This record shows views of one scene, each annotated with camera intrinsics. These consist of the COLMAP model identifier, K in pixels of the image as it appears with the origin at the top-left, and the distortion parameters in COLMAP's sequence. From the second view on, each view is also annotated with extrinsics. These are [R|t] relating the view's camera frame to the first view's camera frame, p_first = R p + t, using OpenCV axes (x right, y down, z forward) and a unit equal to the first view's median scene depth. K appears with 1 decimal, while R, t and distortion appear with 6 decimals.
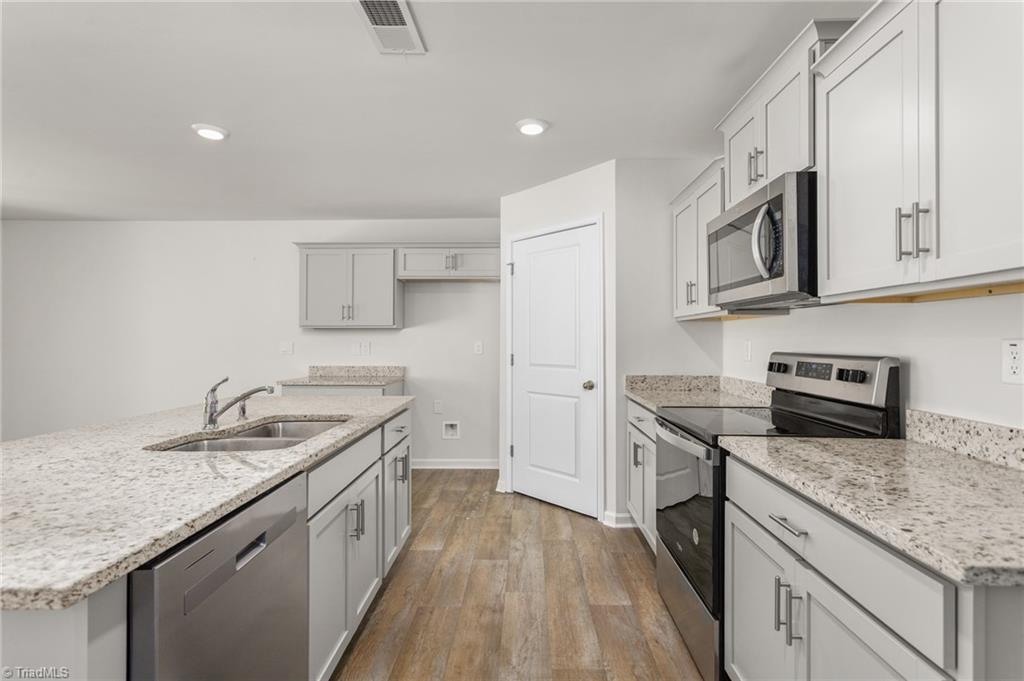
lens RADIAL K [[496.8, 0, 509.4], [0, 496.8, 333.0], [0, 0, 1]] dist [0.005150, 0.001426]
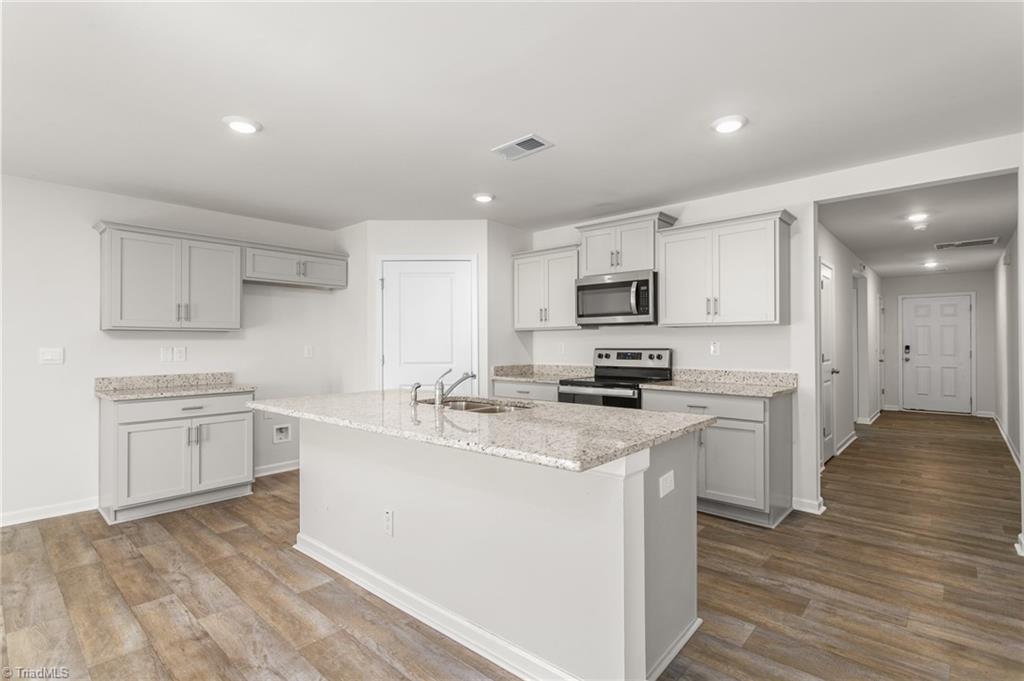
lens RADIAL K [[496.8, 0, 520.6], [0, 496.8, 334.1], [0, 0, 1]] dist [0.005150, 0.001426]
pose [[0.647105, 0.011894, 0.762308, -0.686357], [-0.005884, 0.999926, -0.010607, 0.002945], [-0.762378, 0.002378, 0.647127, -0.021089]]
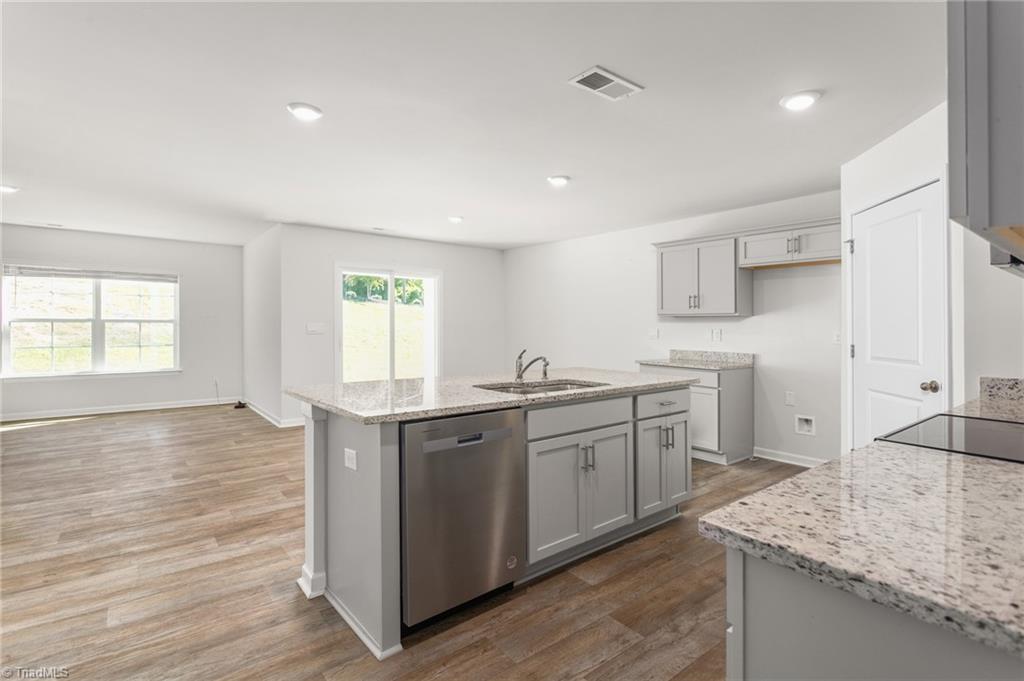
lens RADIAL K [[496.8, 0, 512.6], [0, 496.8, 330.2], [0, 0, 1]] dist [0.005150, 0.001426]
pose [[0.644362, 0.013446, -0.764602, 0.286287], [0.002044, 0.999812, 0.019306, -0.000767], [0.764718, -0.014003, 0.644213, -0.016540]]
